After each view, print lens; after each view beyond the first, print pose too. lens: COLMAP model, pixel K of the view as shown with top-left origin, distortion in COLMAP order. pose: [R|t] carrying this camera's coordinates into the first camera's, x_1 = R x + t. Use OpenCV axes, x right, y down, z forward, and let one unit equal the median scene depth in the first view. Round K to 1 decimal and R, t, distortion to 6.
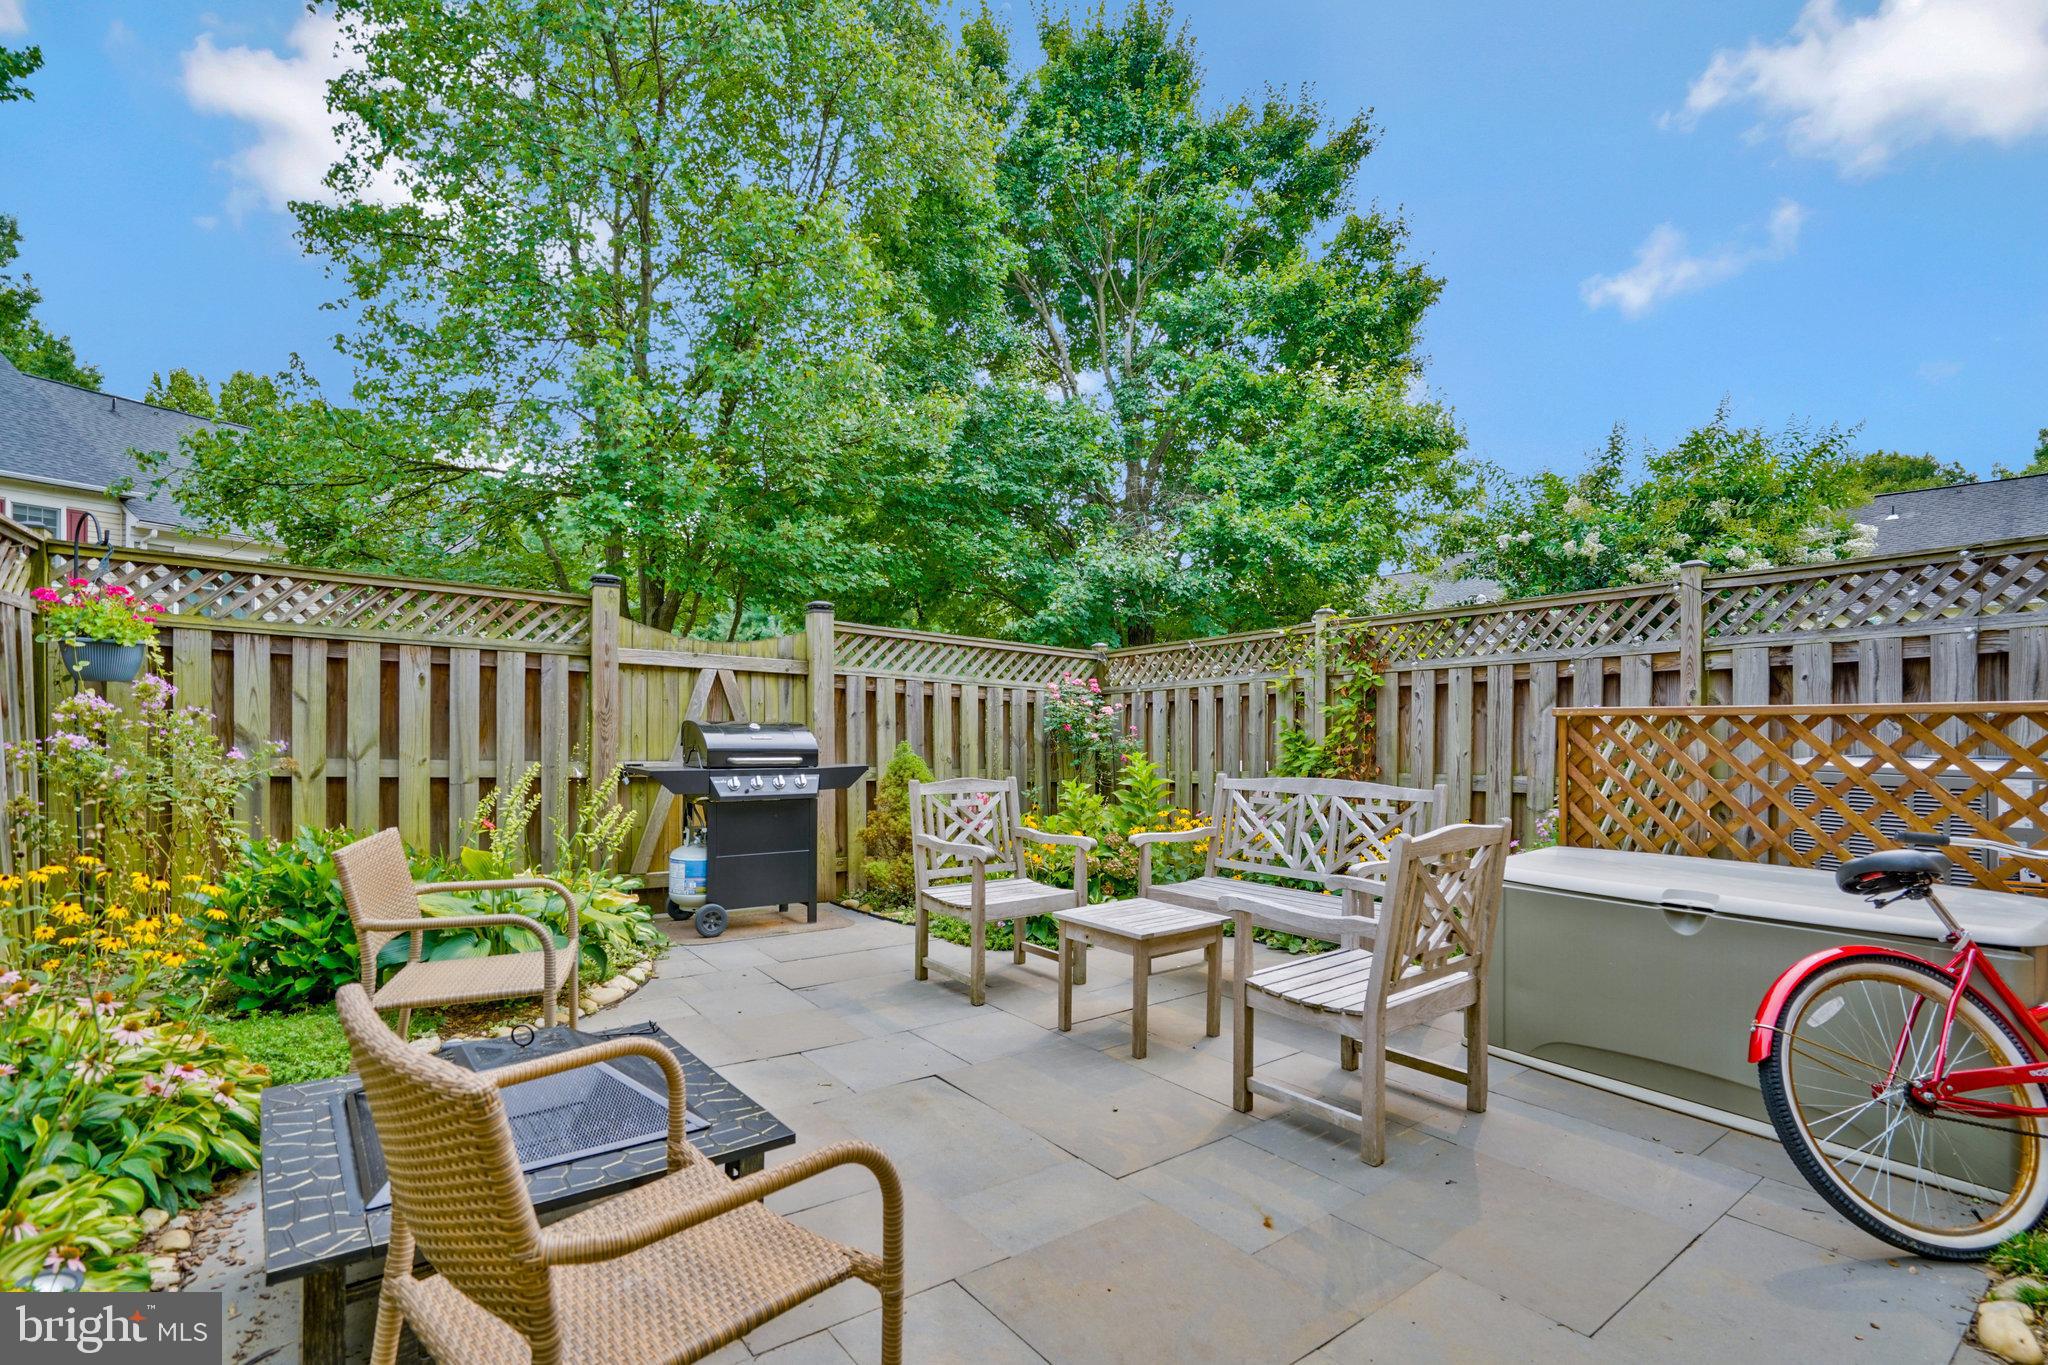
lens RADIAL K [[991.0, 0, 1011.5], [0, 991.0, 721.2], [0, 0, 1]] dist [-0.040114, 0.013578]
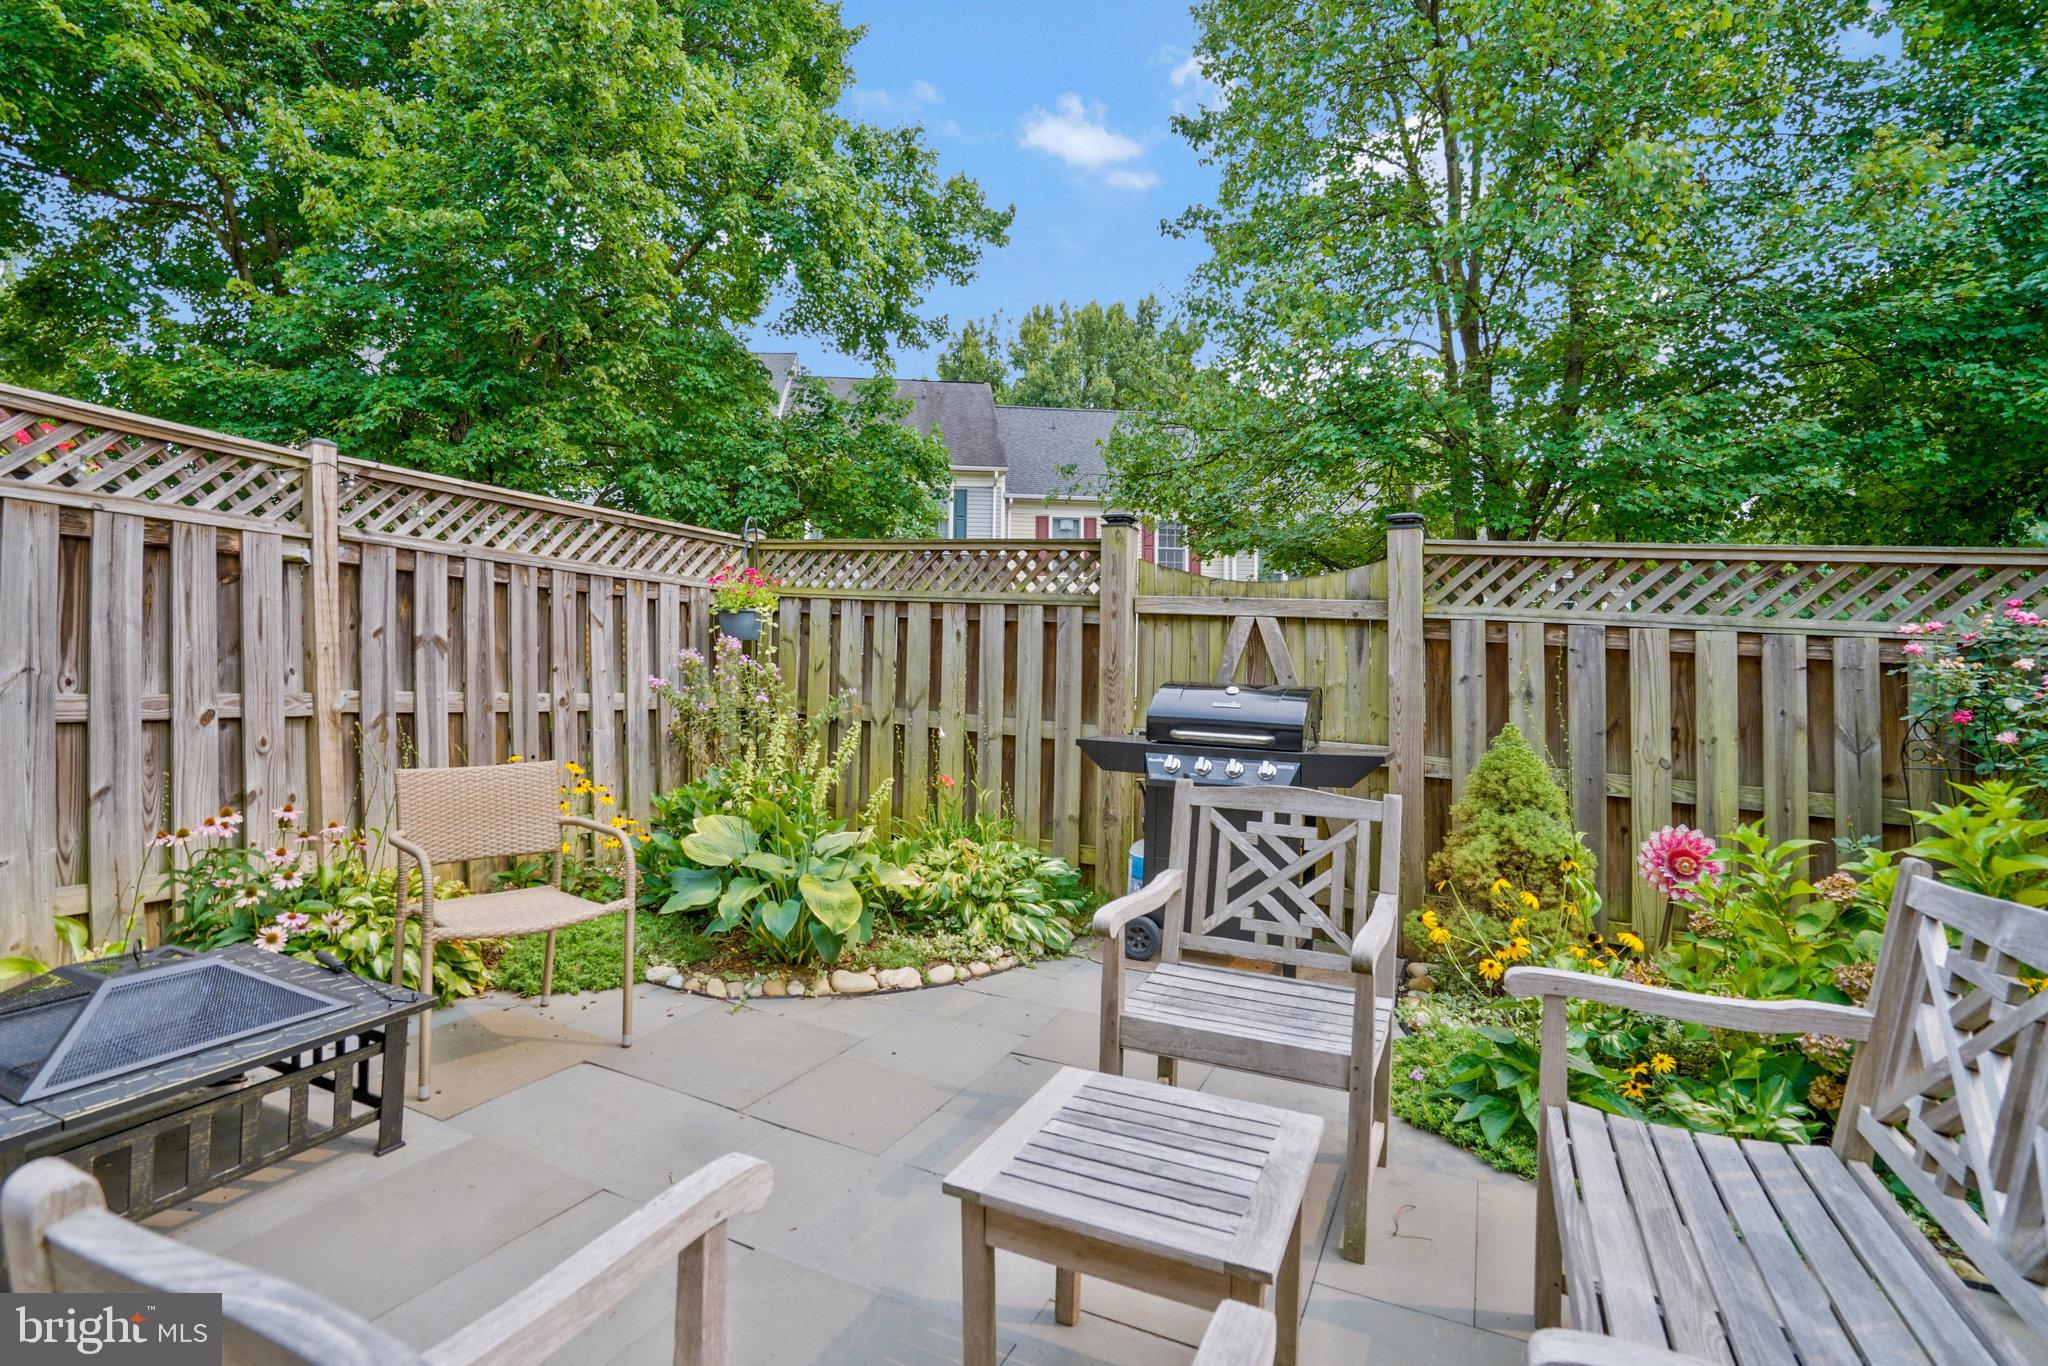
lens RADIAL K [[991.0, 0, 1017.4], [0, 991.0, 649.3], [0, 0, 1]] dist [-0.040114, 0.013578]
pose [[0.464366, -0.010589, -0.885580, 0.283819], [-0.028628, 0.999226, -0.026960, -0.001007], [0.885180, 0.037872, 0.463704, 0.452328]]
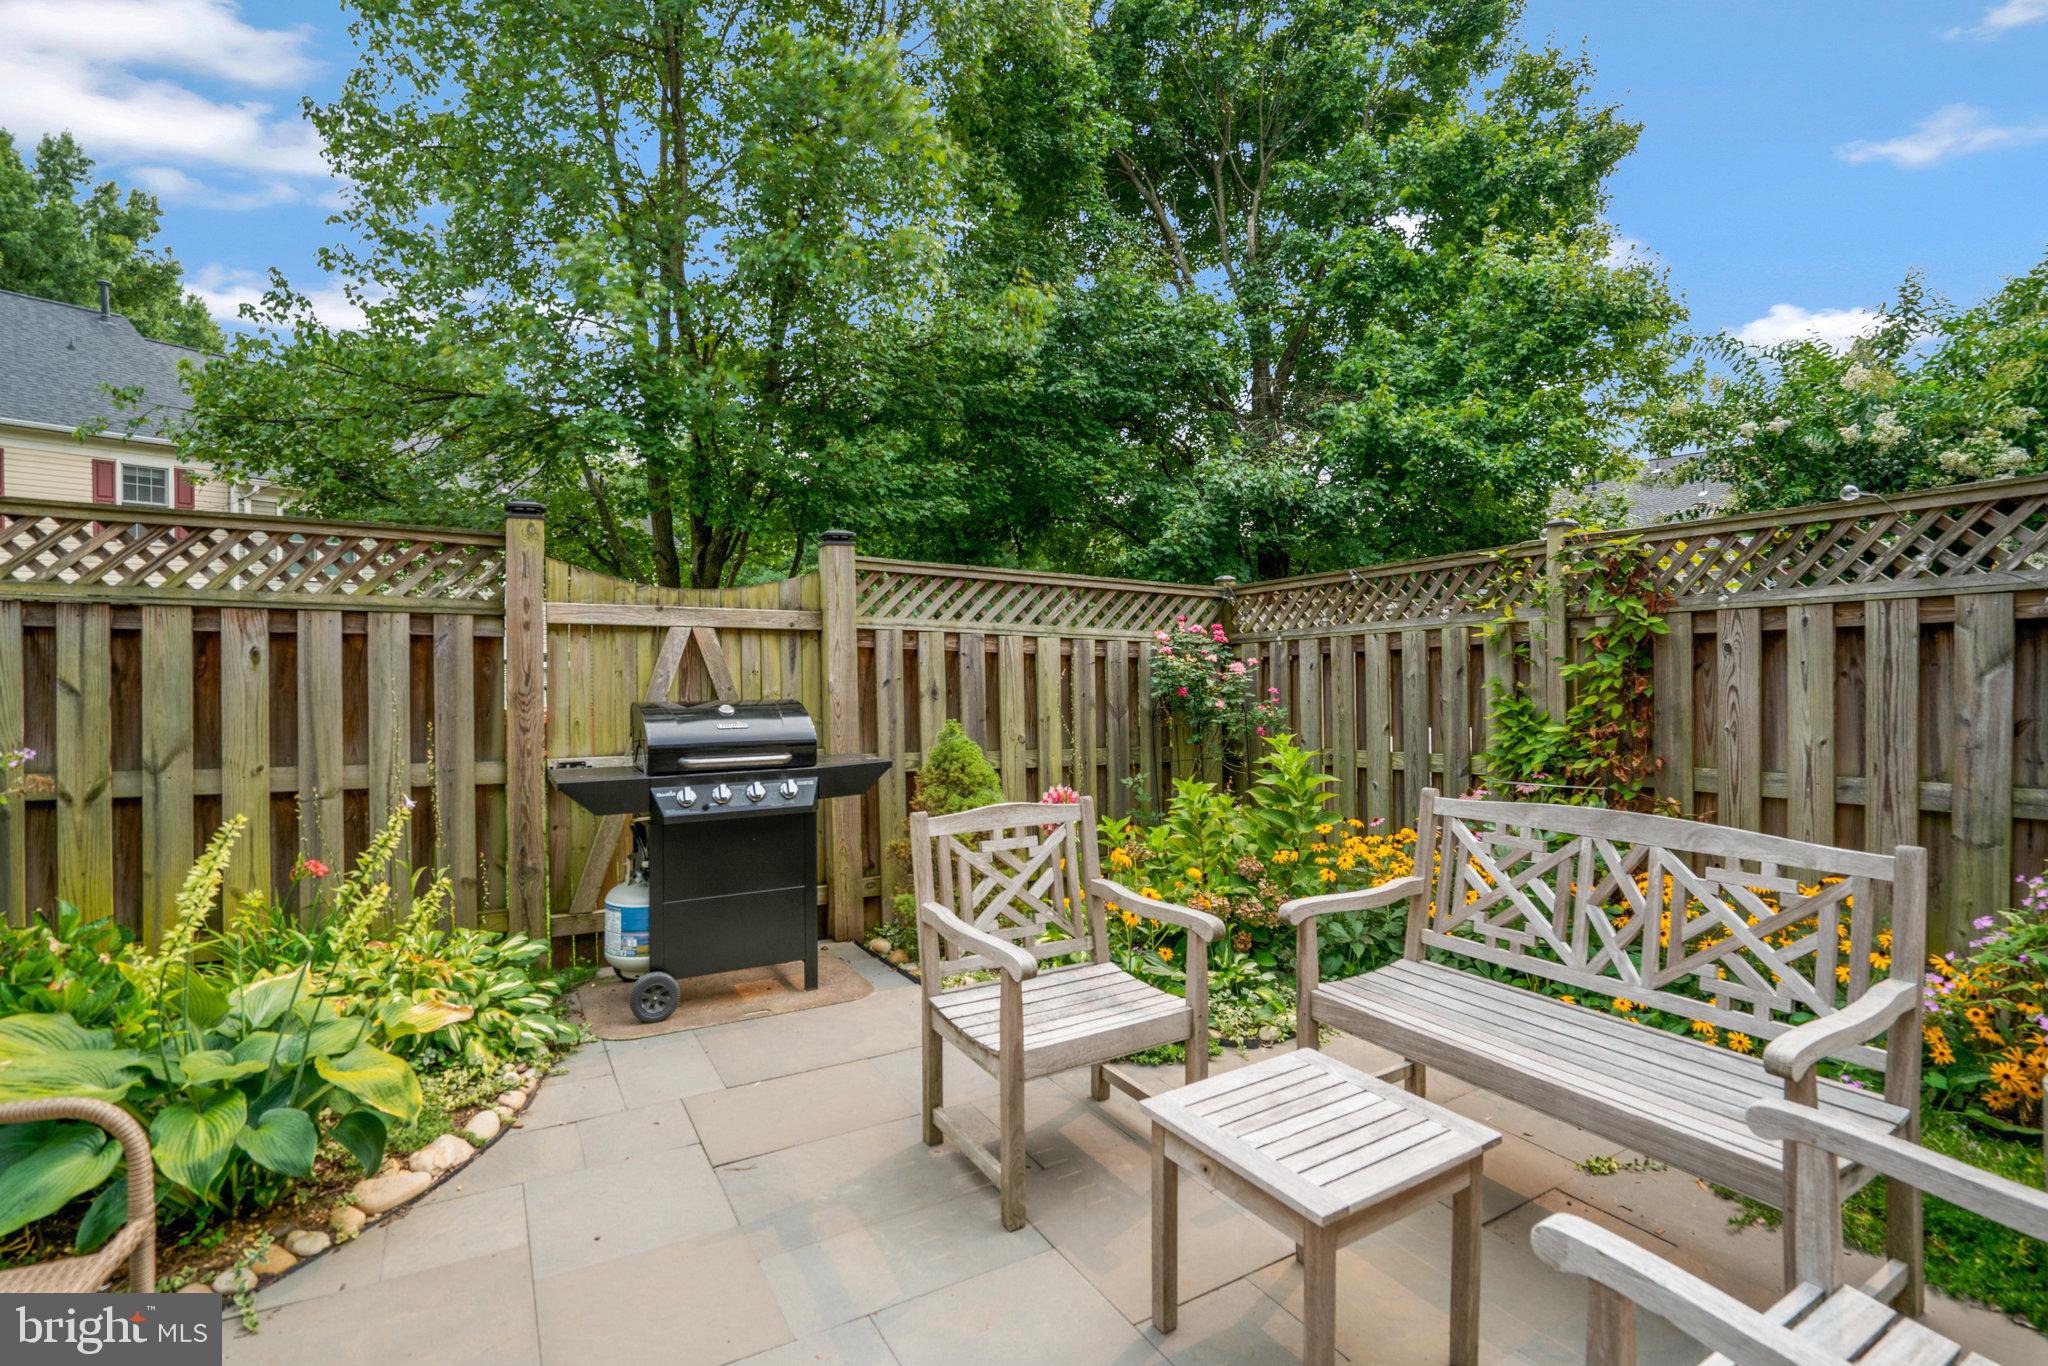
lens RADIAL K [[986.5, 0, 1023.6], [0, 986.5, 643.7], [0, 0, 1]] dist [-0.043868, 0.016161]
pose [[0.993030, -0.017959, -0.116489, 0.028072], [0.016793, 0.999799, -0.010985, -0.026905], [0.116662, 0.008952, 0.993131, 0.292010]]
